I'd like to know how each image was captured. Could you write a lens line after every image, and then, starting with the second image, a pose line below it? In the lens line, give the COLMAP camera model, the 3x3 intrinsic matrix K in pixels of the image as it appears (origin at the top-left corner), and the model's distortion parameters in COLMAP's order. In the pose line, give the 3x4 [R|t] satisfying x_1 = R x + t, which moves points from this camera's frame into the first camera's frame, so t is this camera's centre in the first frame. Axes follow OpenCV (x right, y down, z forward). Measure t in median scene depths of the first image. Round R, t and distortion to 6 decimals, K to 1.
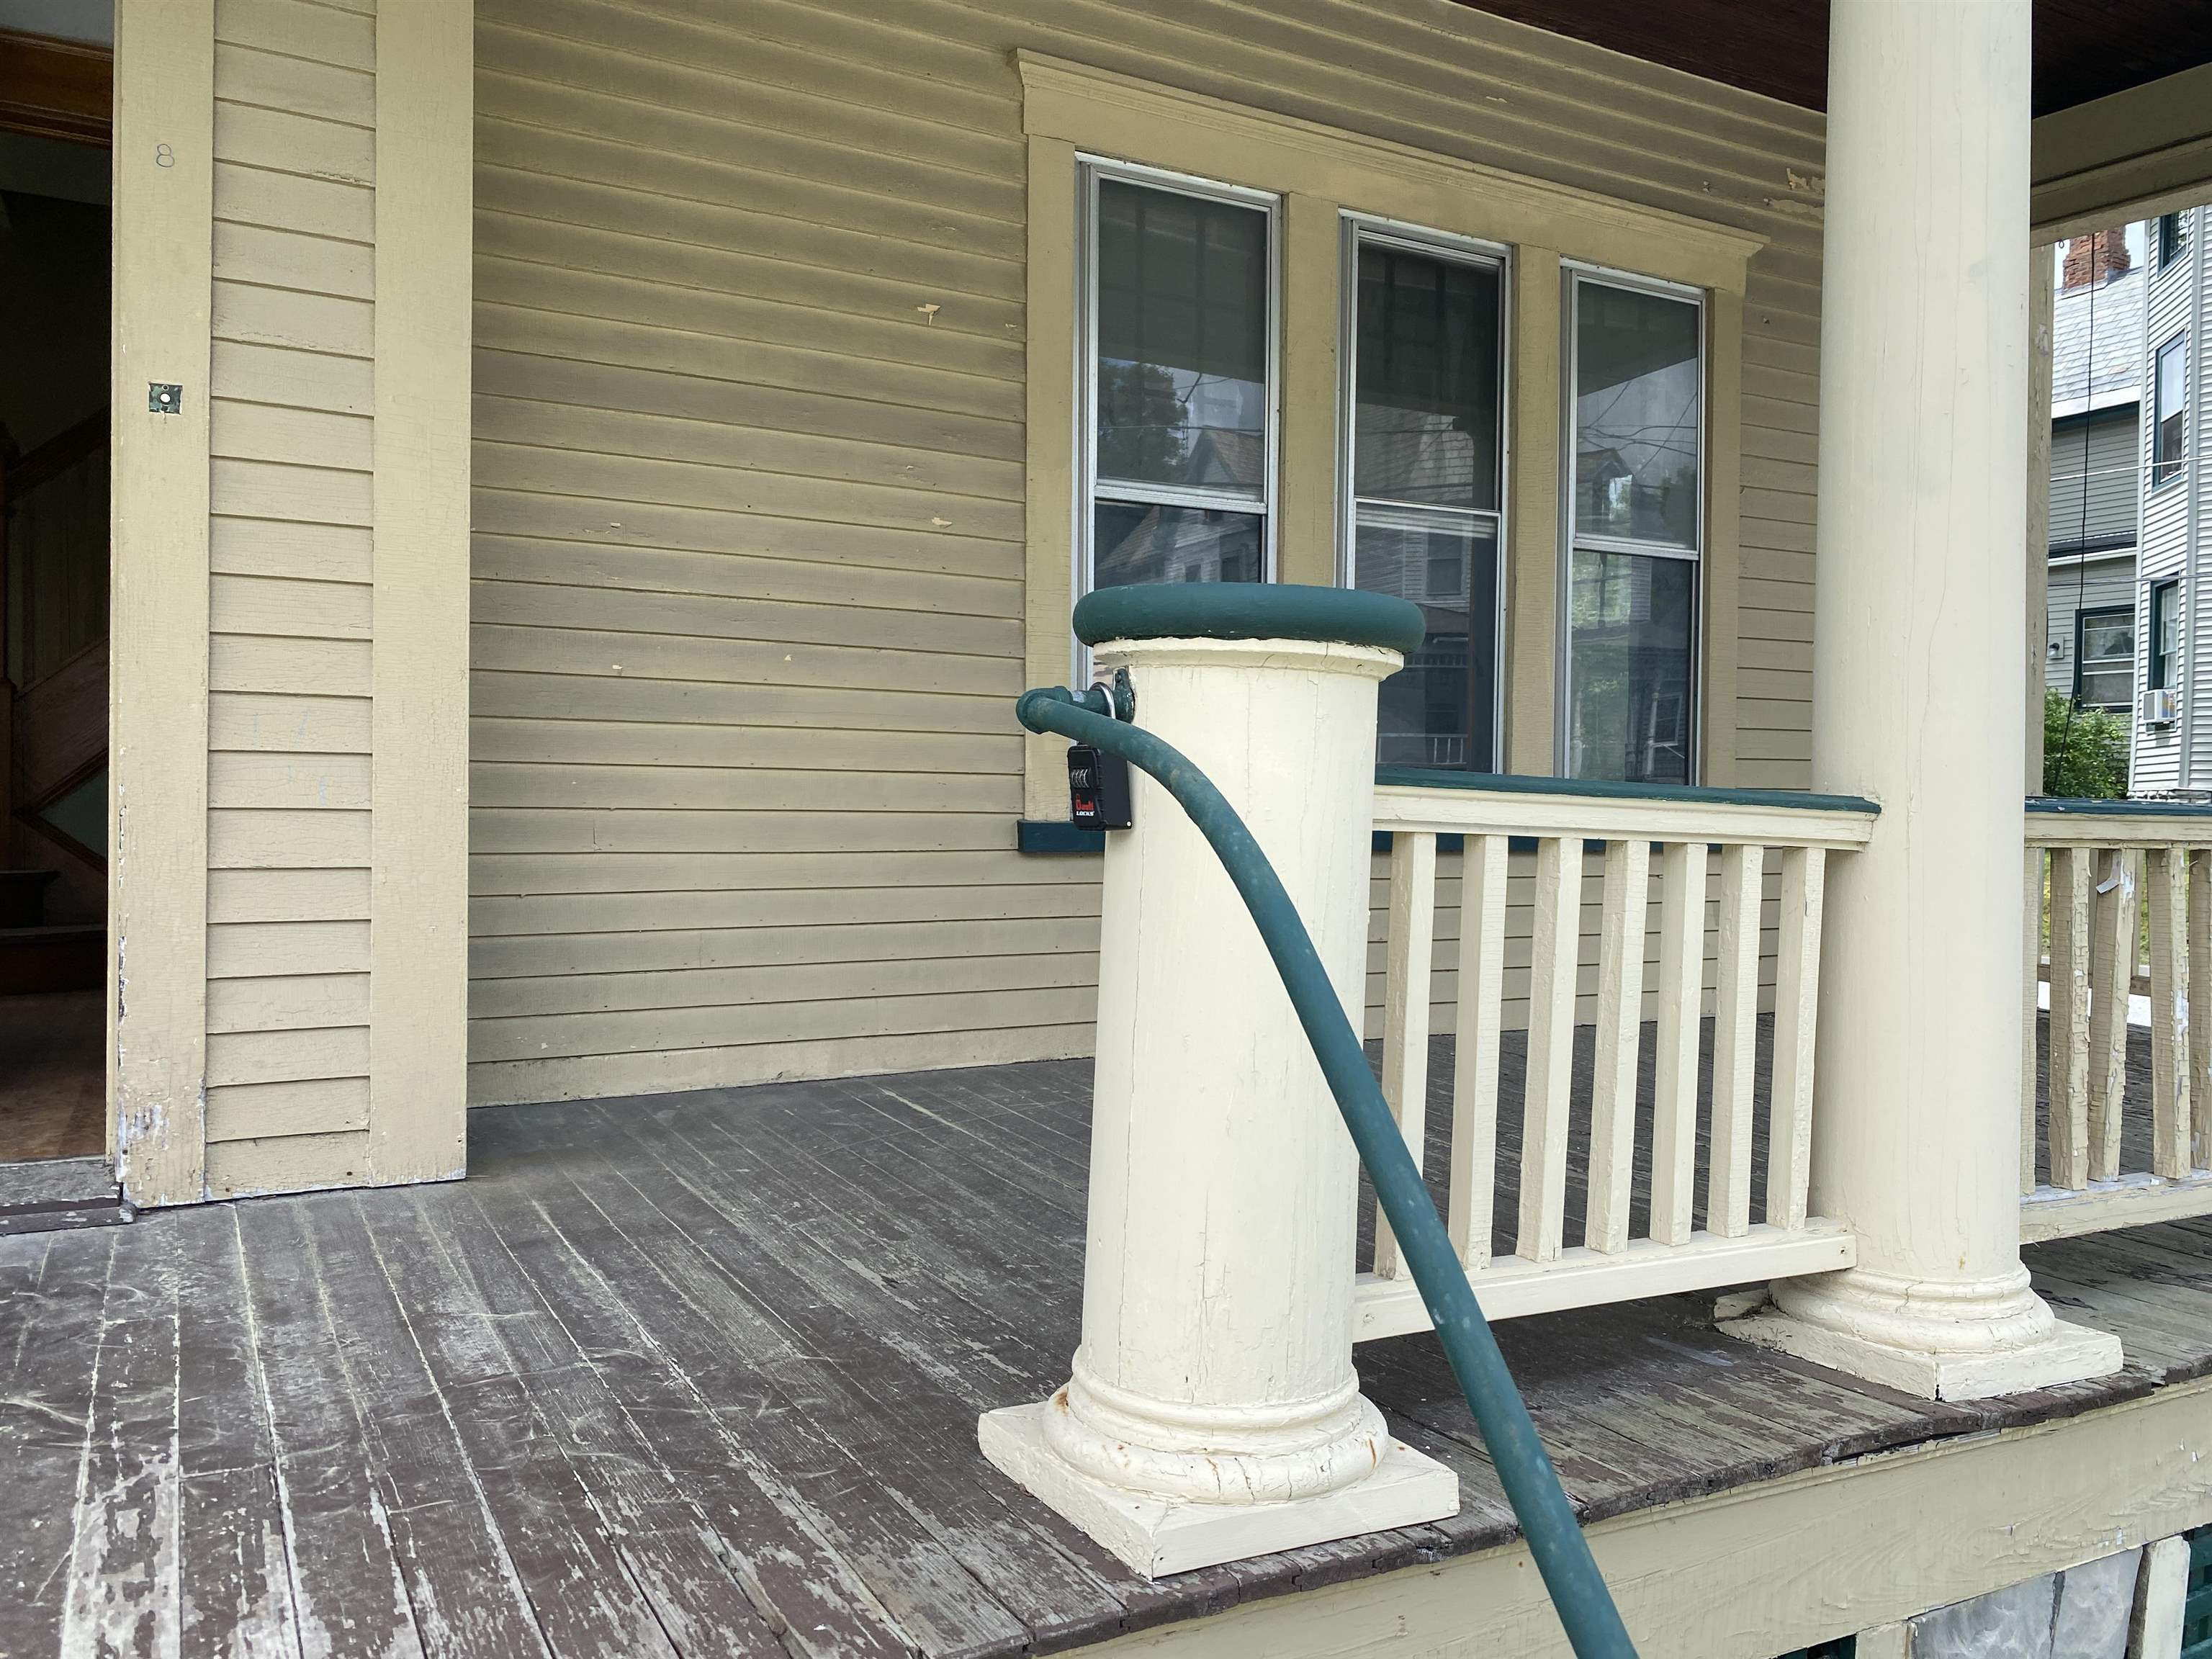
lens RADIAL K [[1690.6, 0, 1099.5], [0, 1690.6, 843.4], [0, 0, 1]] dist [0.012269, 0.000162]
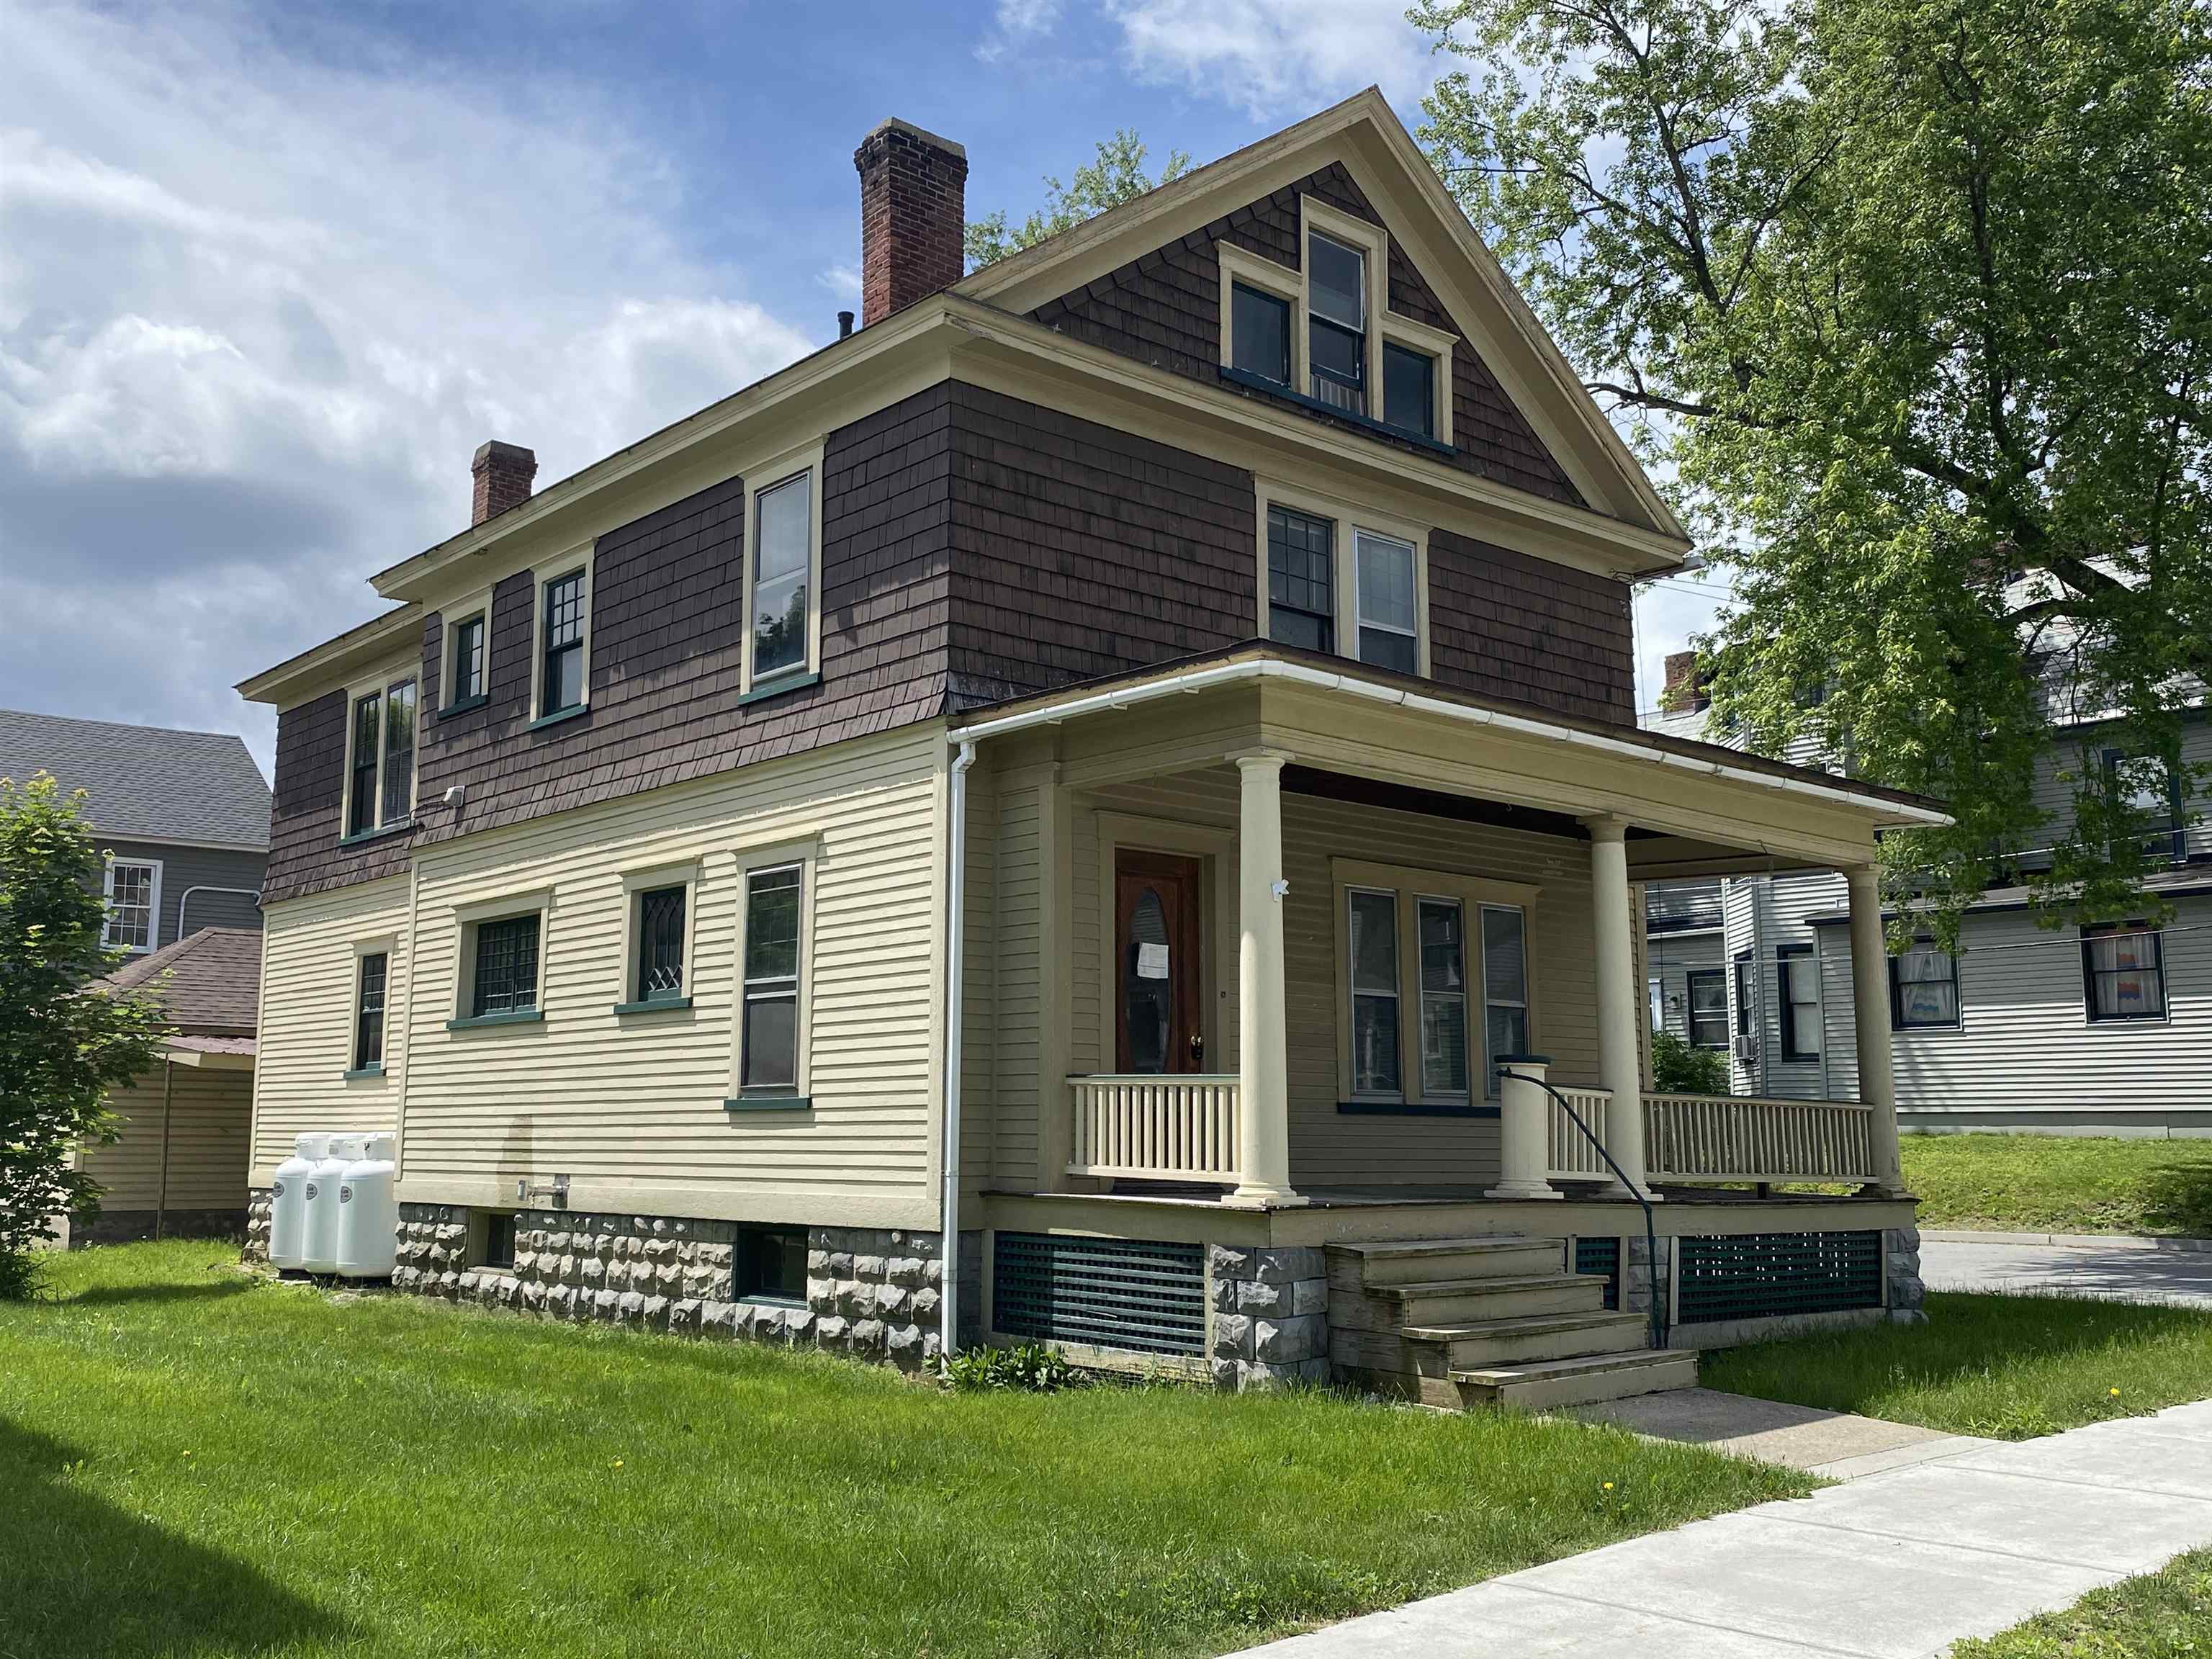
lens RADIAL K [[2015.2, 0, 1106.8], [0, 2015.2, 828.3], [0, 0, 1]] dist [0.000541, 0.000092]
pose [[0.973934, 0.022969, 0.225664, -1.069362], [0.018162, 0.983770, -0.178514, 0.112399], [-0.226101, 0.177960, 0.957710, -2.041058]]
